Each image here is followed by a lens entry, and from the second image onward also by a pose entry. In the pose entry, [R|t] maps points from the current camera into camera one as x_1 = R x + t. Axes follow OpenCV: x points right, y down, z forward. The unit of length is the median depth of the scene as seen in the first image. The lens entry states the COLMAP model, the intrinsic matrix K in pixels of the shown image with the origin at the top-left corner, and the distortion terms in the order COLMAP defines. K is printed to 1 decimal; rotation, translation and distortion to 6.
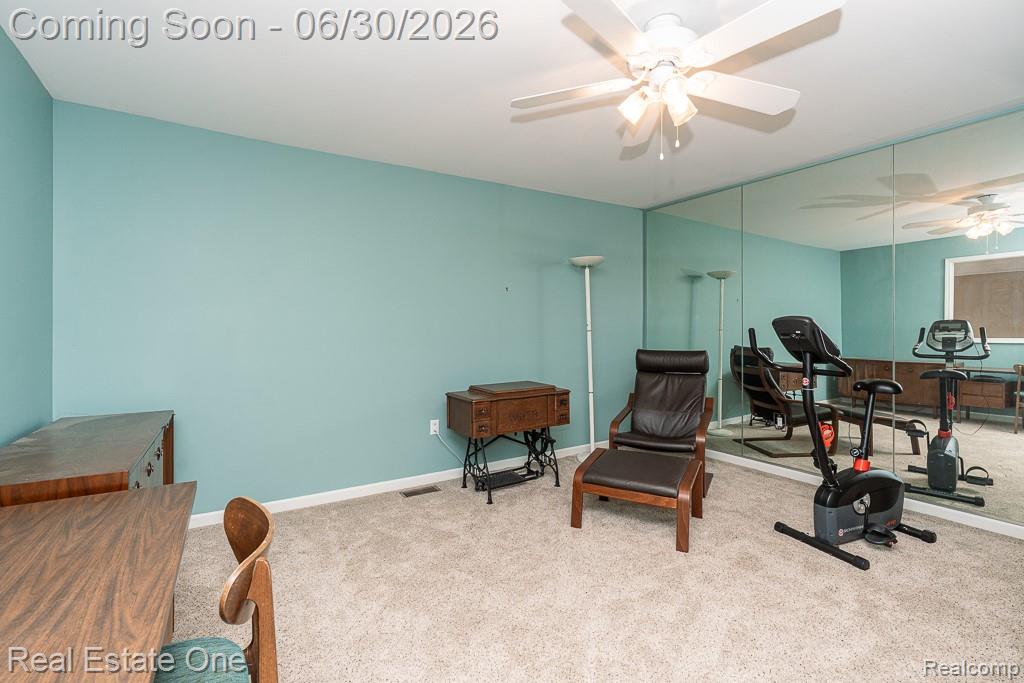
lens RADIAL K [[463.8, 0, 514.8], [0, 463.8, 333.2], [0, 0, 1]] dist [-0.001977, -0.000437]
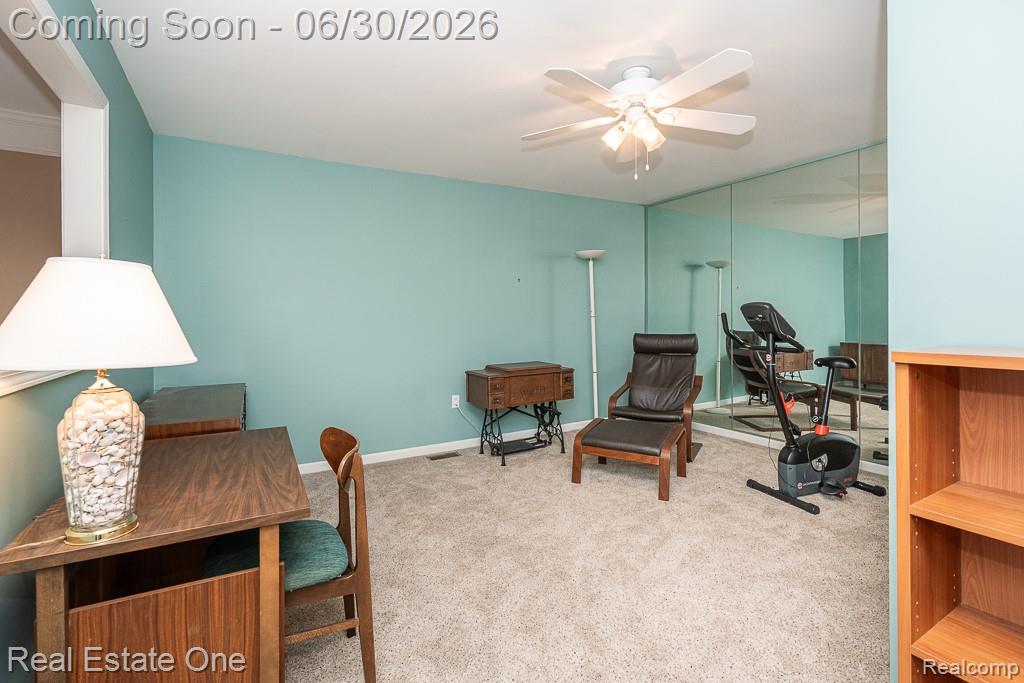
lens RADIAL K [[479.8, 0, 508.6], [0, 479.8, 308.9], [0, 0, 1]] dist [-0.001614, -0.000262]
pose [[0.998583, -0.006594, -0.052808, 0.023886], [0.005193, 0.999632, -0.026613, 0.007002], [0.052964, 0.026301, 0.998250, -0.199635]]
